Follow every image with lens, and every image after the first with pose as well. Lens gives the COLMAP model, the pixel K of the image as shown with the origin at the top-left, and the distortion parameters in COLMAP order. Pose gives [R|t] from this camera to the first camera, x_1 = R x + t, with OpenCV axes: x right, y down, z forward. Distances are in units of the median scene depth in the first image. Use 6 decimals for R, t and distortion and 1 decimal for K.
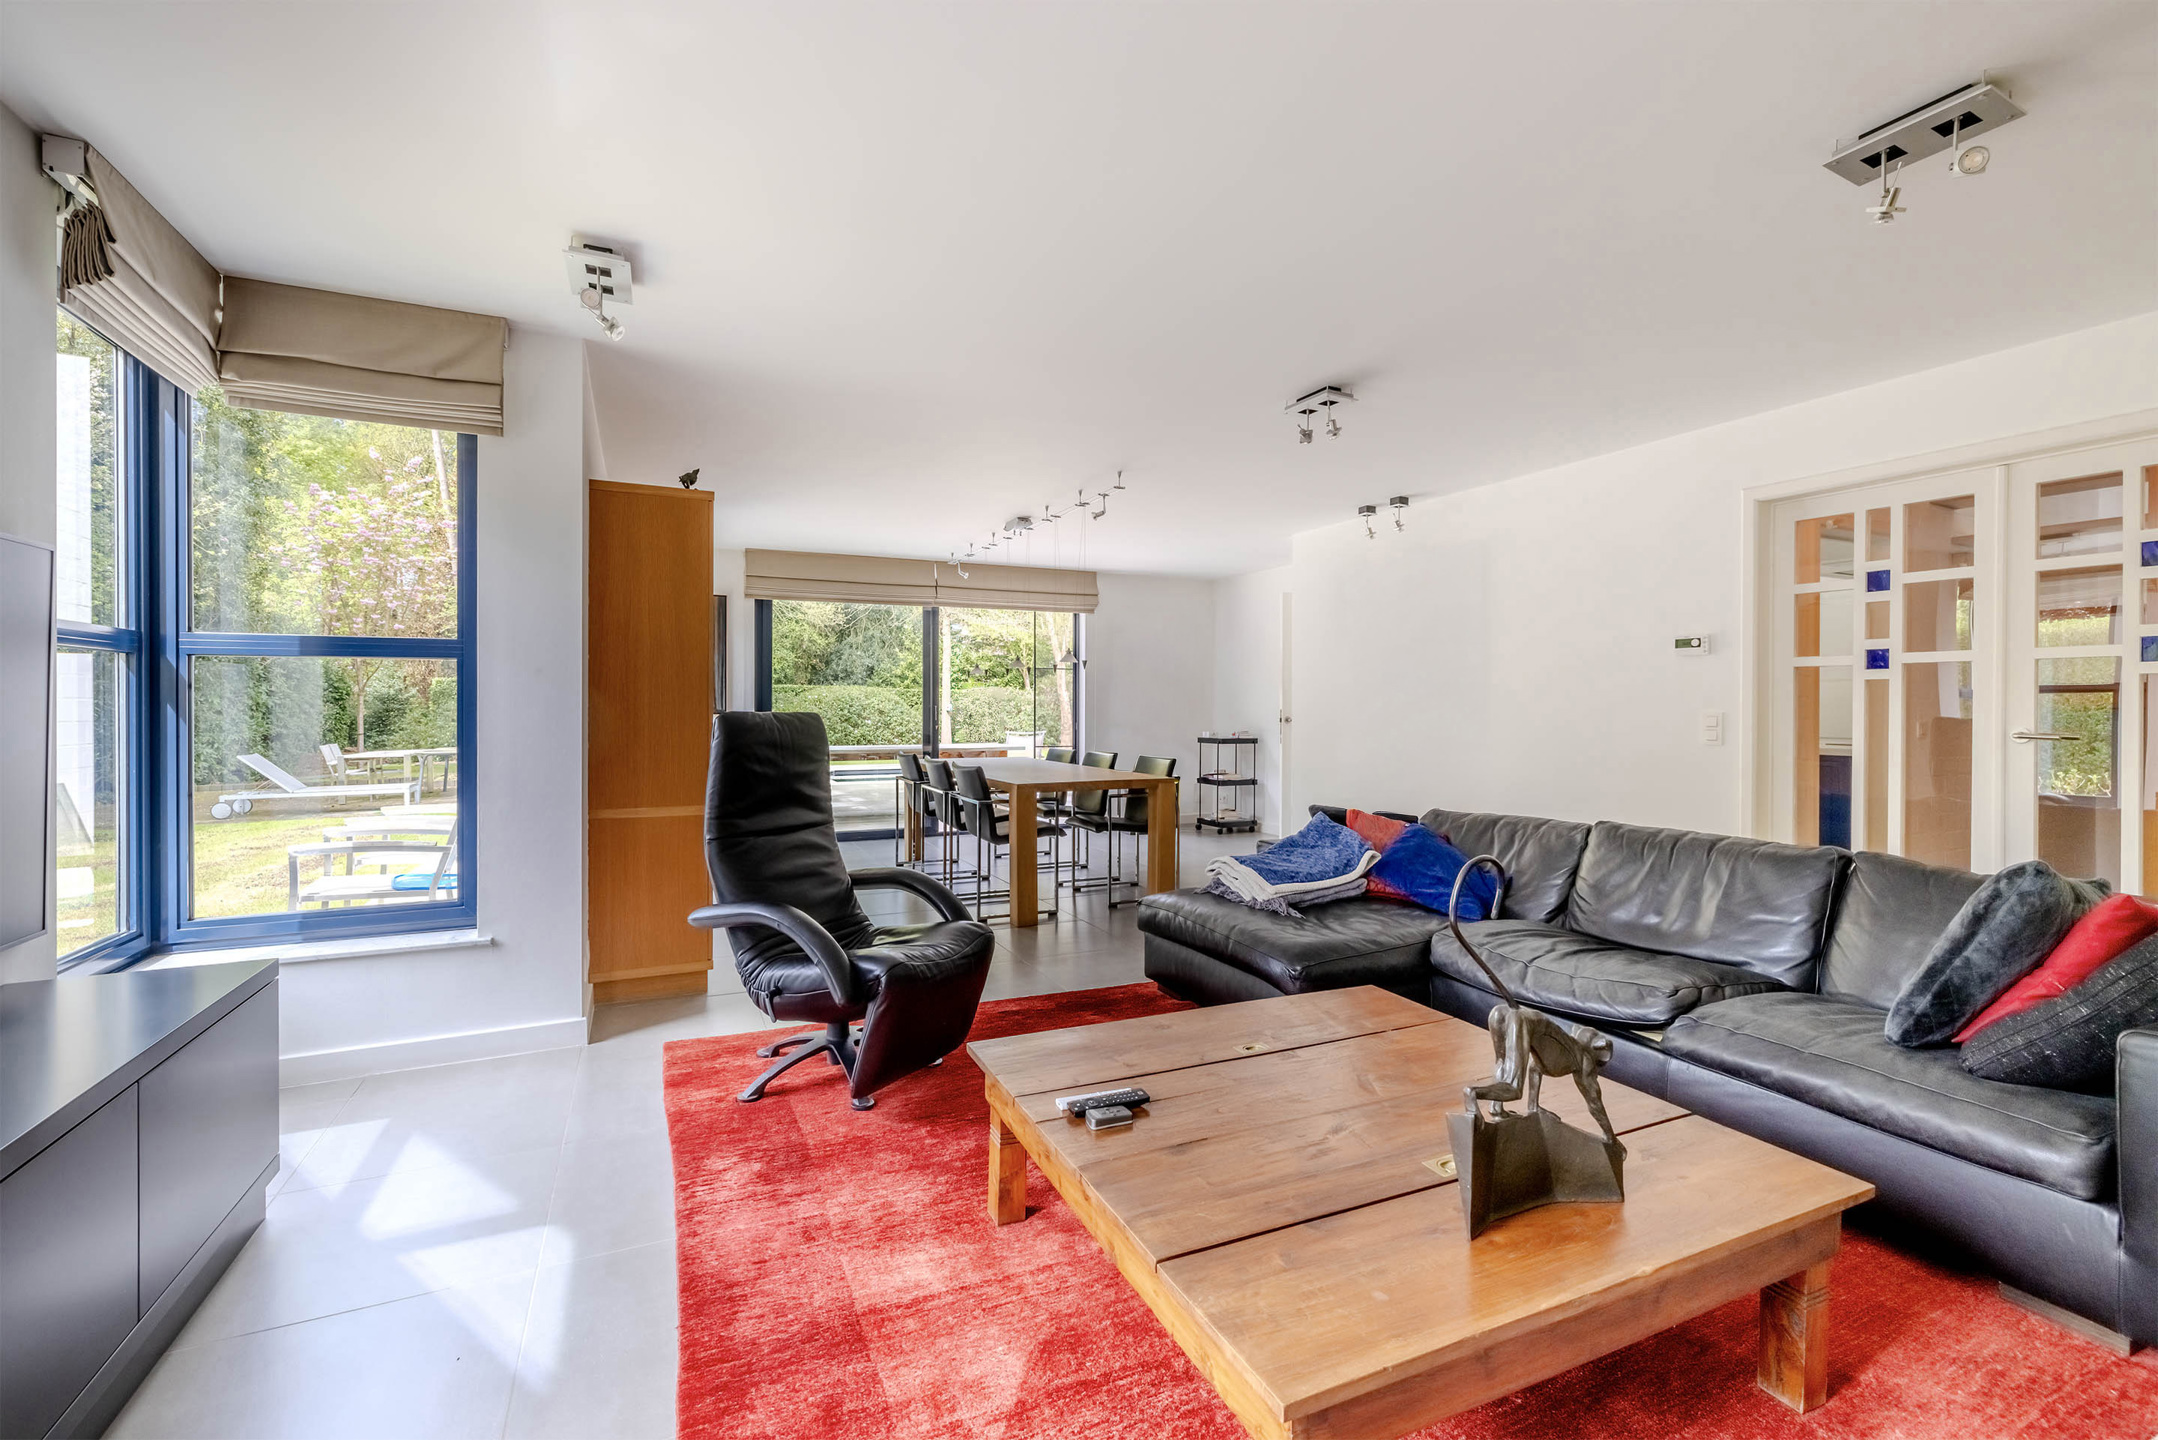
lens RADIAL K [[930.1, 0, 1074.0], [0, 930.1, 714.9], [0, 0, 1]] dist [0.000542, 0.000025]
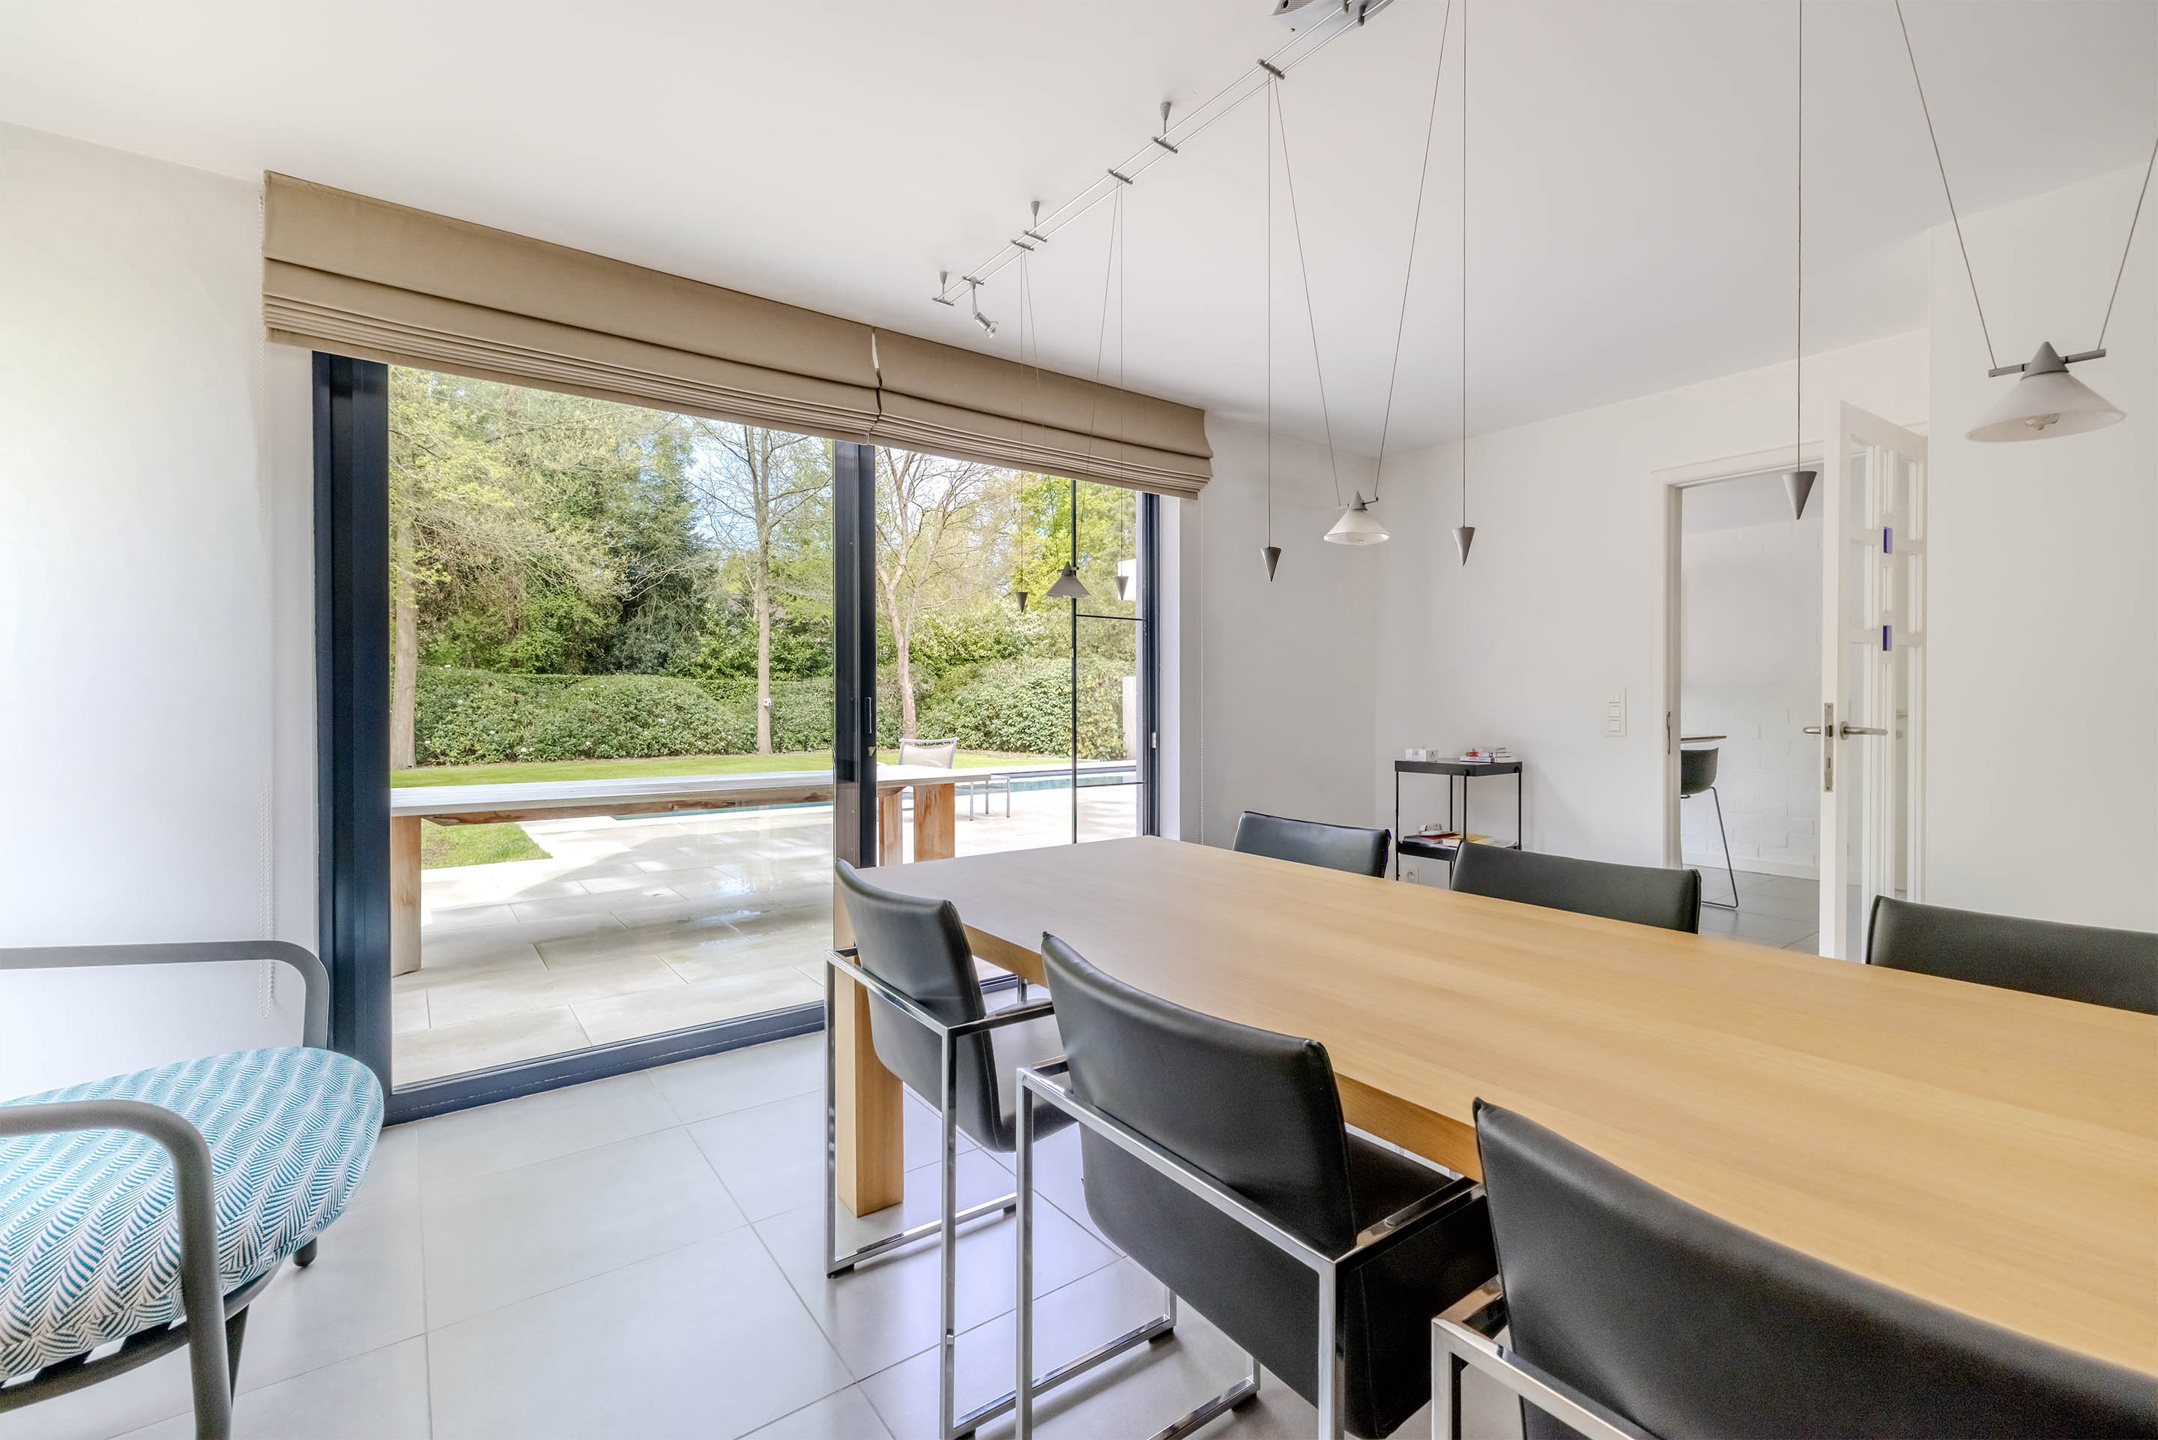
lens RADIAL K [[930.1, 0, 1083.4], [0, 930.1, 716.3], [0, 0, 1]] dist [0.000542, 0.000025]
pose [[0.977619, -0.003637, 0.210353, -0.027200], [0.001734, 0.999956, 0.009230, -0.002380], [-0.210377, -0.008659, 0.977582, 0.108760]]
